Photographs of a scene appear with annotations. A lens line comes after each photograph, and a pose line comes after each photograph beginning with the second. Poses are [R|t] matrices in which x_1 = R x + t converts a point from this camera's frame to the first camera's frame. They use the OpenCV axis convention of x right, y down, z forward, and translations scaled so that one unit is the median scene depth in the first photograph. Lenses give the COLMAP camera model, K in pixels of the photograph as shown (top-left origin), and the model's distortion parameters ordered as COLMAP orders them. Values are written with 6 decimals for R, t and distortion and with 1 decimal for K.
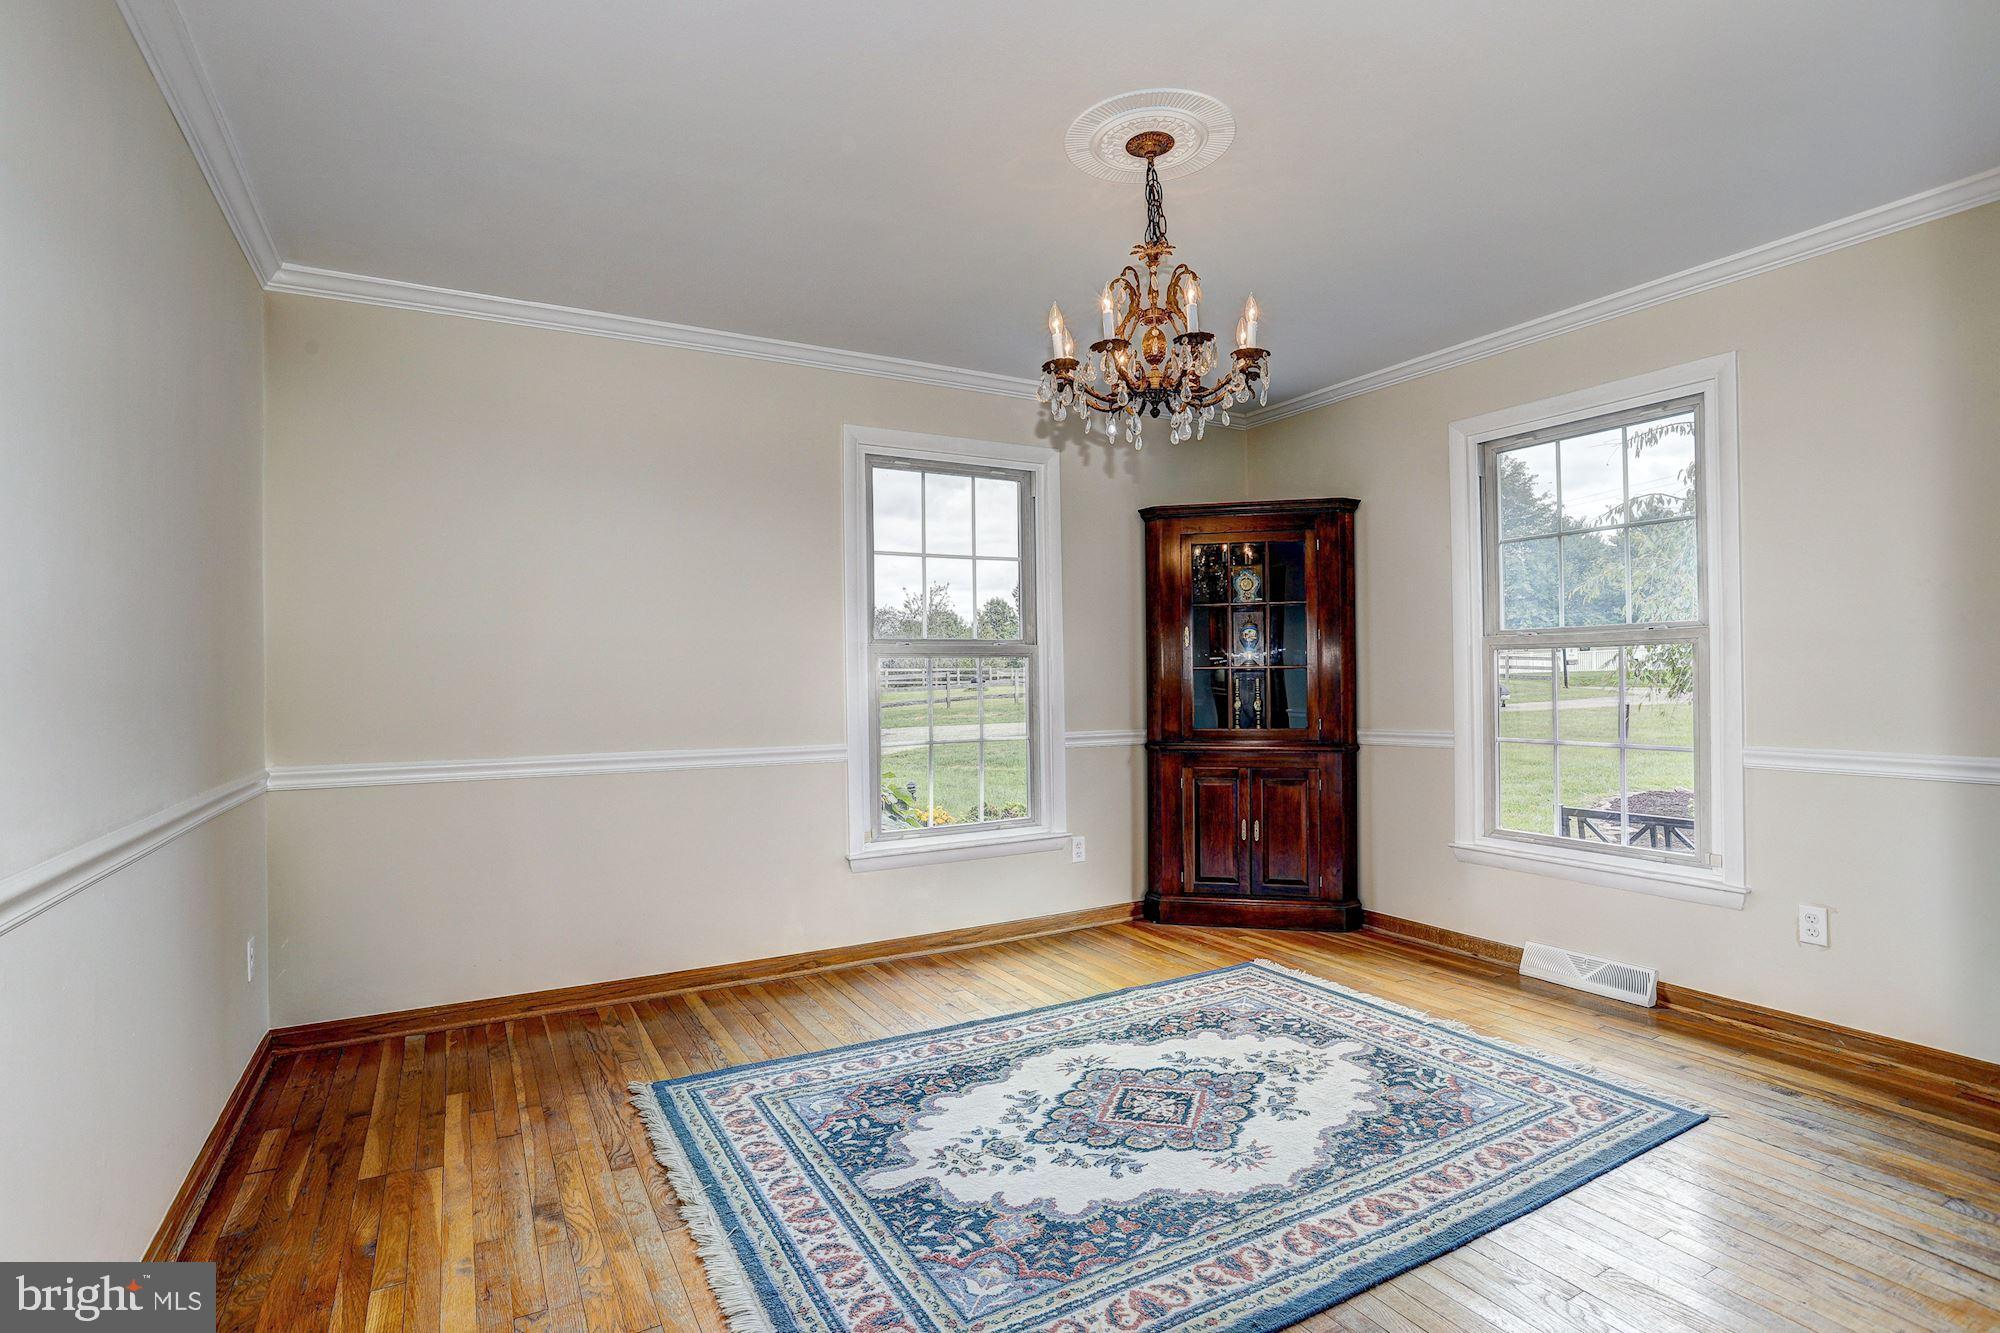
lens RADIAL K [[987.4, 0, 987.7], [0, 987.4, 663.3], [0, 0, 1]] dist [-0.062483, 0.031996]
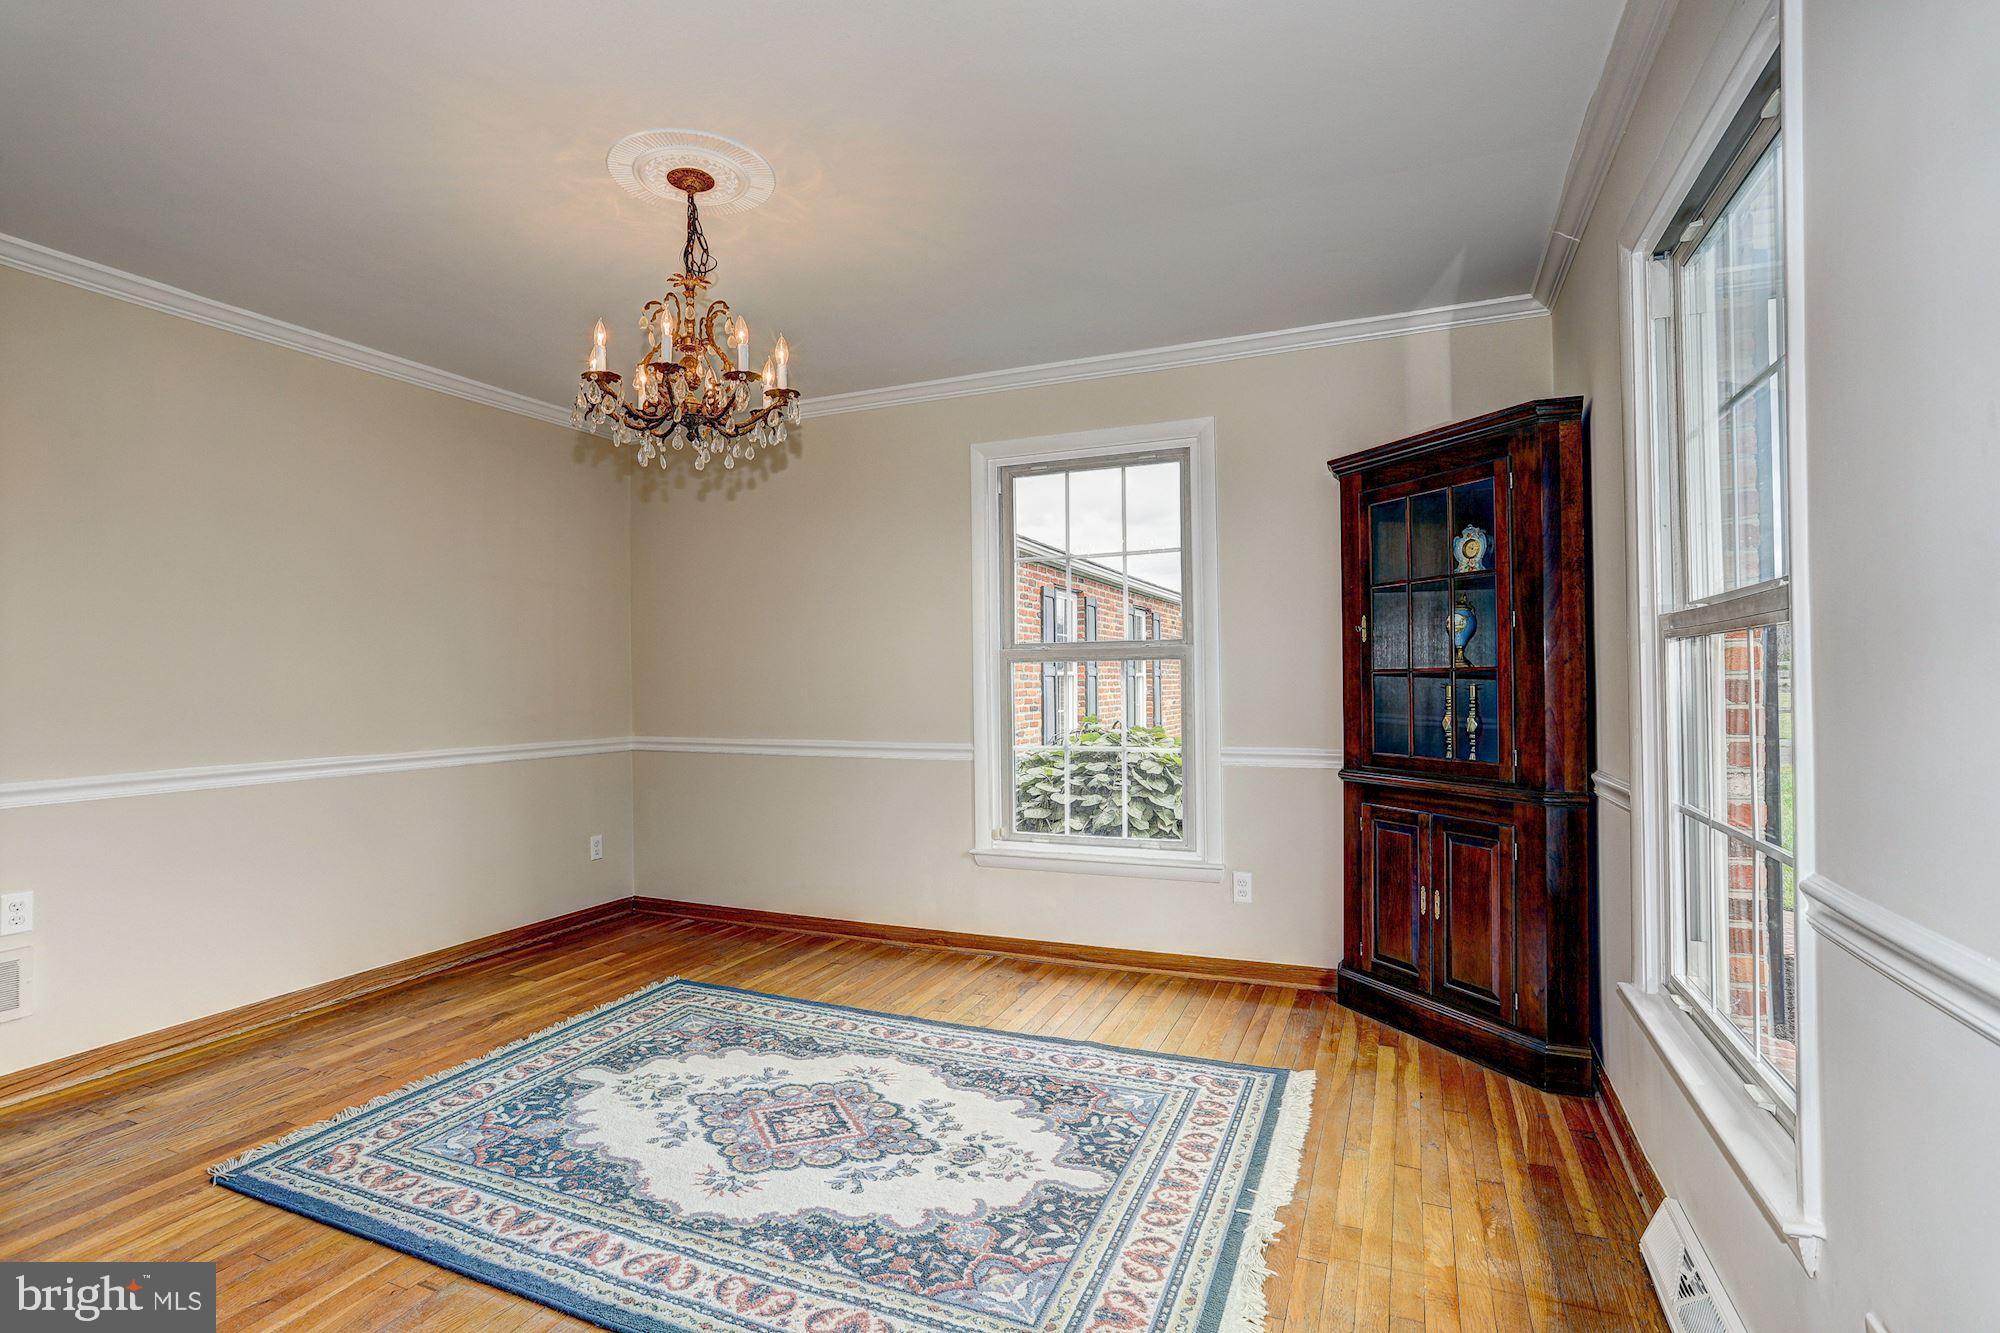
lens RADIAL K [[969.1, 0, 973.1], [0, 969.1, 667.9], [0, 0, 1]] dist [-0.056060, 0.033830]
pose [[0.591897, -0.005642, -0.805994, 0.926770], [0.014724, 0.999884, 0.003814, -0.007093], [0.805879, -0.014125, 0.591912, 0.498812]]
